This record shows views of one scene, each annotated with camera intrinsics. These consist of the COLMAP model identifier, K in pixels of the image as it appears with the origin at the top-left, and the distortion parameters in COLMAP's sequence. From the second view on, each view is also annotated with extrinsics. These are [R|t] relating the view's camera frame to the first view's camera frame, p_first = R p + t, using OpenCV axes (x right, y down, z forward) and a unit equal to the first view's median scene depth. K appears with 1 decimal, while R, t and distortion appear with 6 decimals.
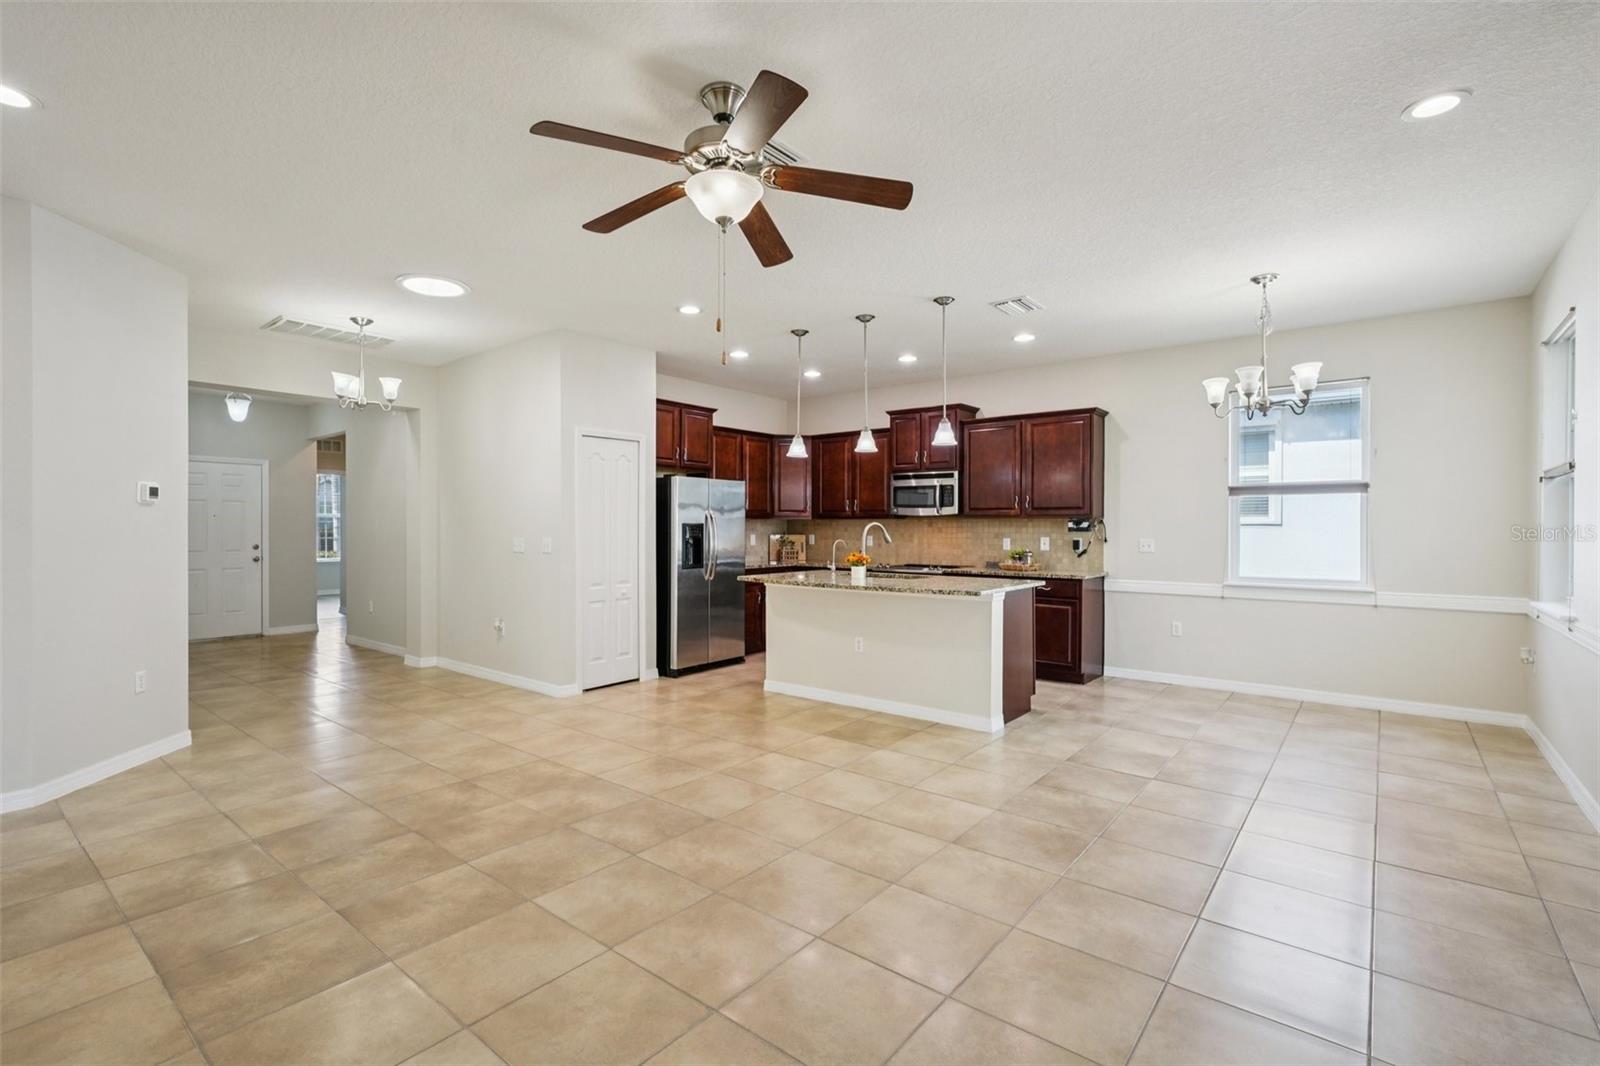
lens RADIAL K [[733.5, 0, 800.0], [0, 733.5, 533.0], [0, 0, 1]] dist [0.003022, 0.000809]
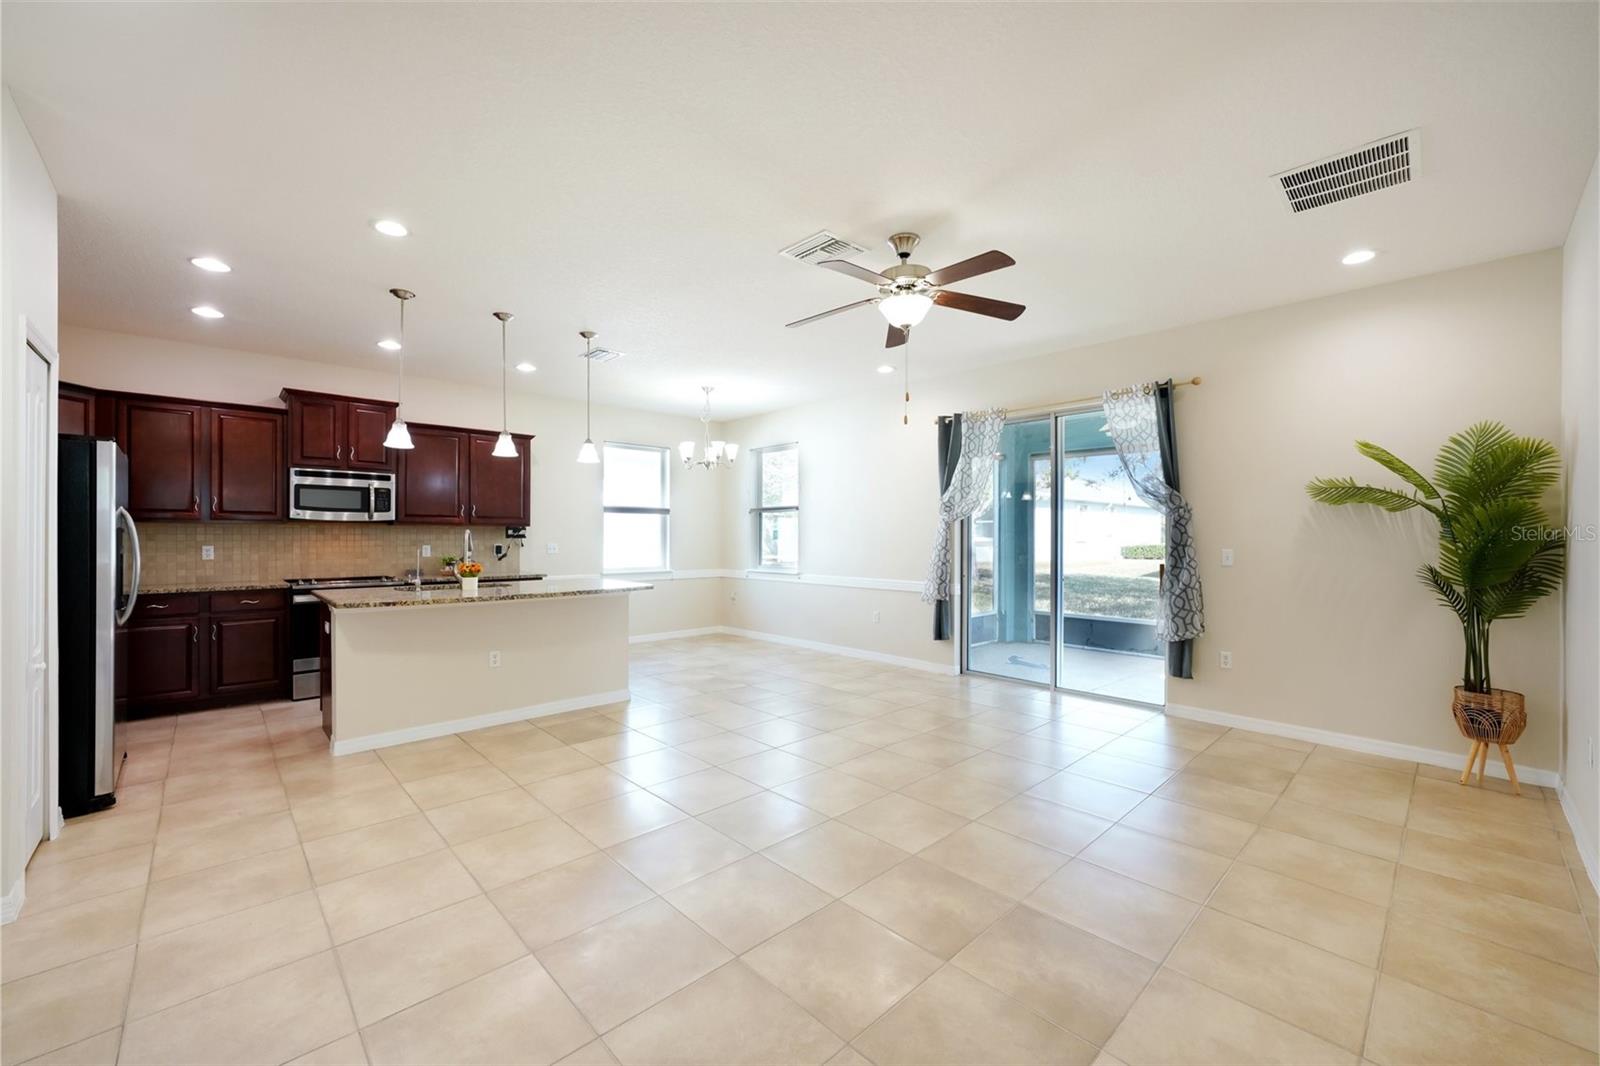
lens RADIAL K [[625.0, 0, 800.0], [0, 625.0, 533.0], [0, 0, 1]] dist [-0.002516, -0.000187]
pose [[0.135022, 0.001824, 0.990841, -0.529323], [0.007843, 0.999965, -0.002909, -0.003373], [-0.990812, 0.008164, 0.135003, 0.401236]]
